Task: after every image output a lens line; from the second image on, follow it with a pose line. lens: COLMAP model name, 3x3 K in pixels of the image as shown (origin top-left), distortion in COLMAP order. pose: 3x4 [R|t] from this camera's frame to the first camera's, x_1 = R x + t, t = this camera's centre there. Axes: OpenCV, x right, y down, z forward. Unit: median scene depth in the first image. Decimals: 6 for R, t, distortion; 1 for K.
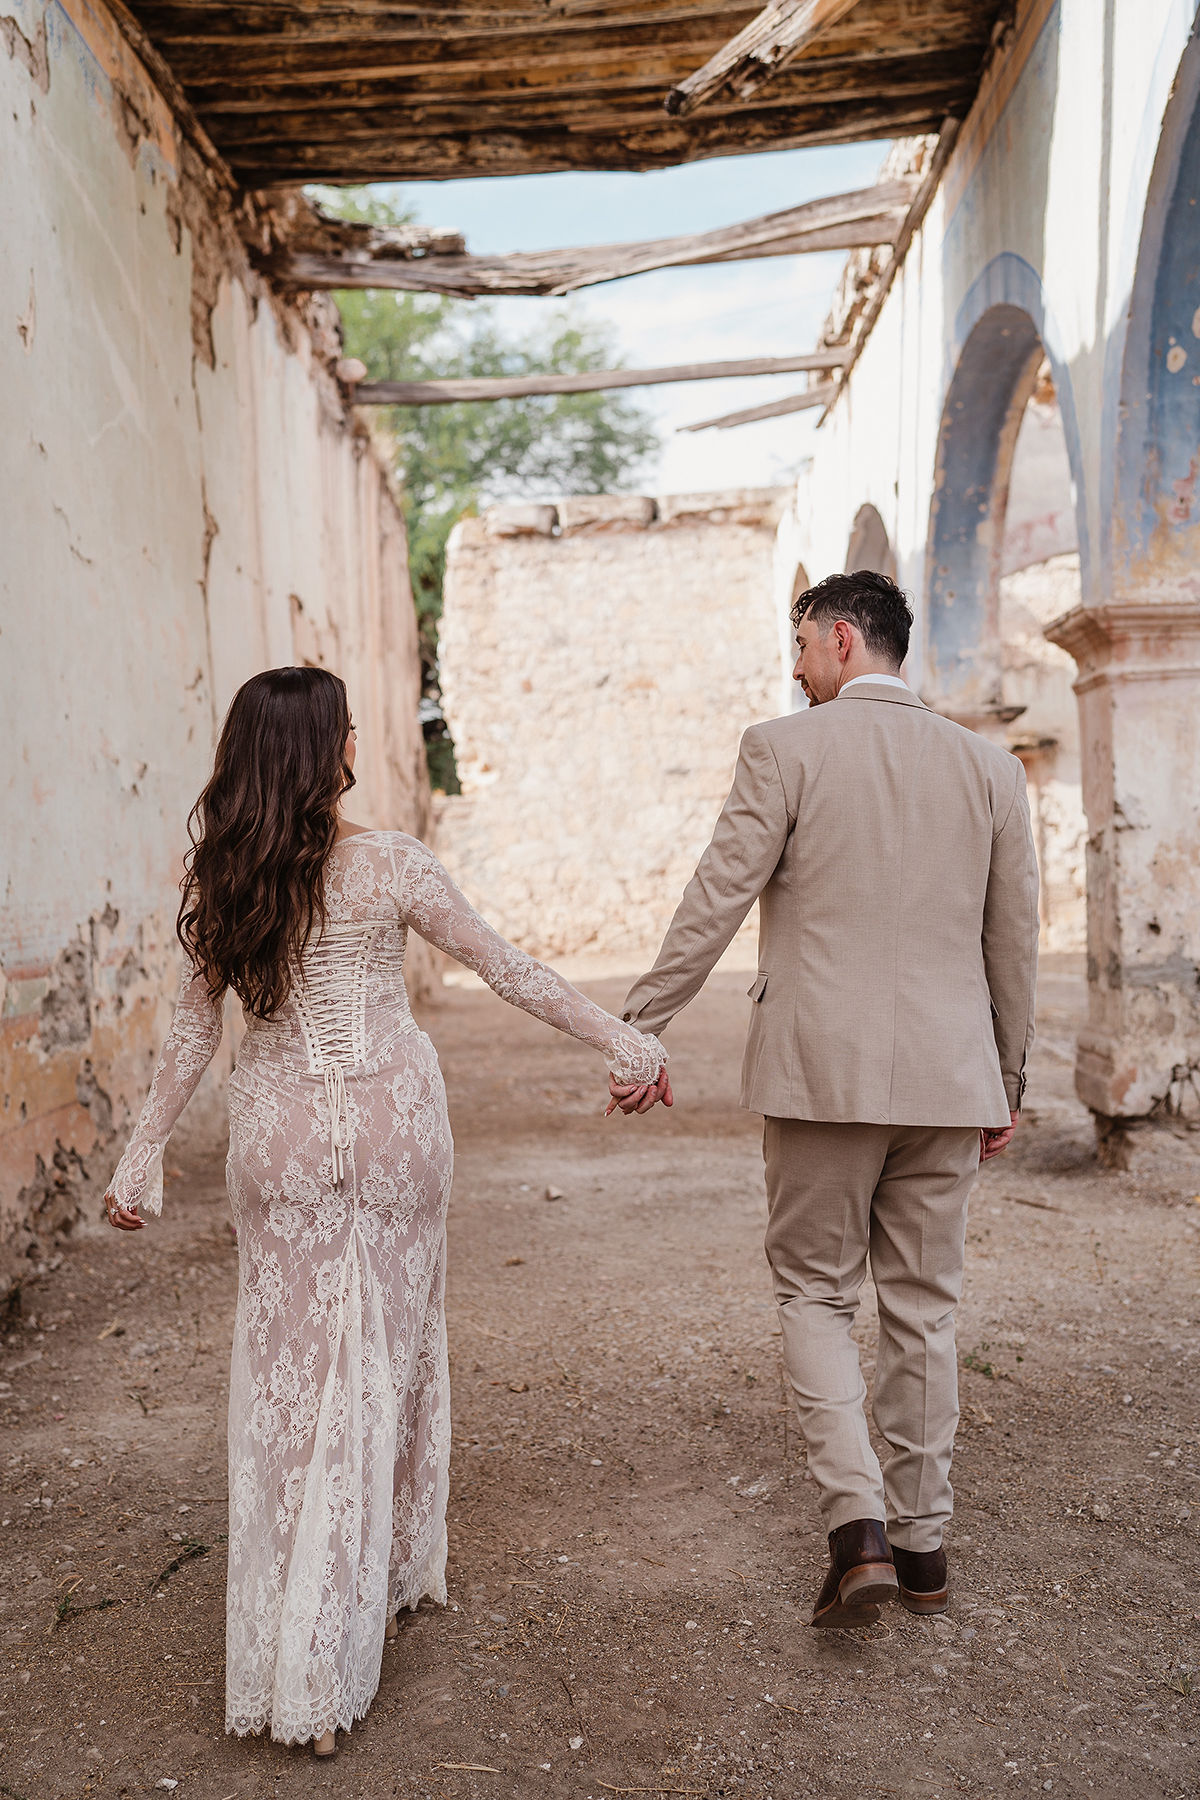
lens RADIAL K [[1927.7, 0, 600.0], [0, 1927.7, 900.0], [0, 0, 1]] dist [-0.007876, 0.290345]
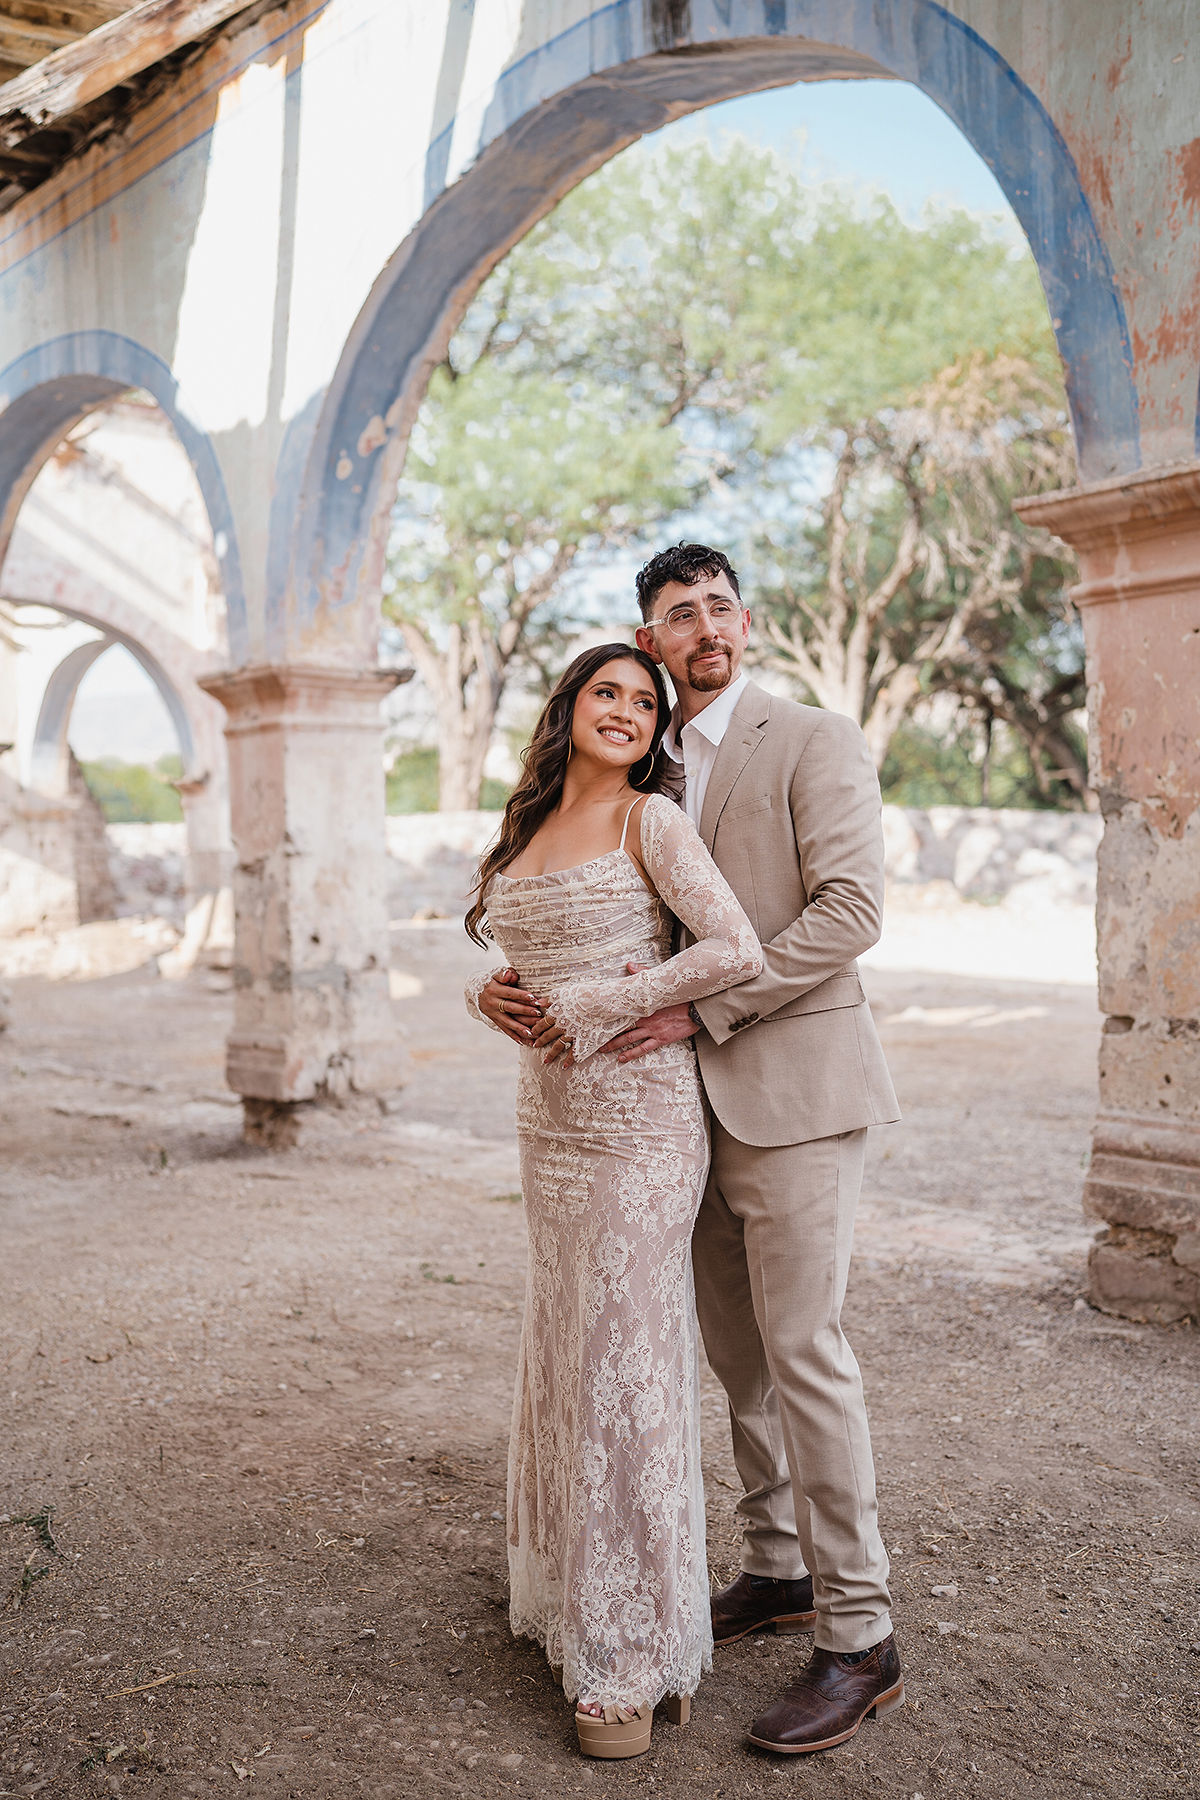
lens RADIAL K [[1927.7, 0, 600.0], [0, 1927.7, 900.0], [0, 0, 1]] dist [-0.007876, 0.290345]
pose [[0.716091, 0.011705, 0.697909, -0.413145], [0.008488, 0.999639, -0.025475, 0.021953], [-0.697955, 0.024166, 0.715734, 0.031326]]
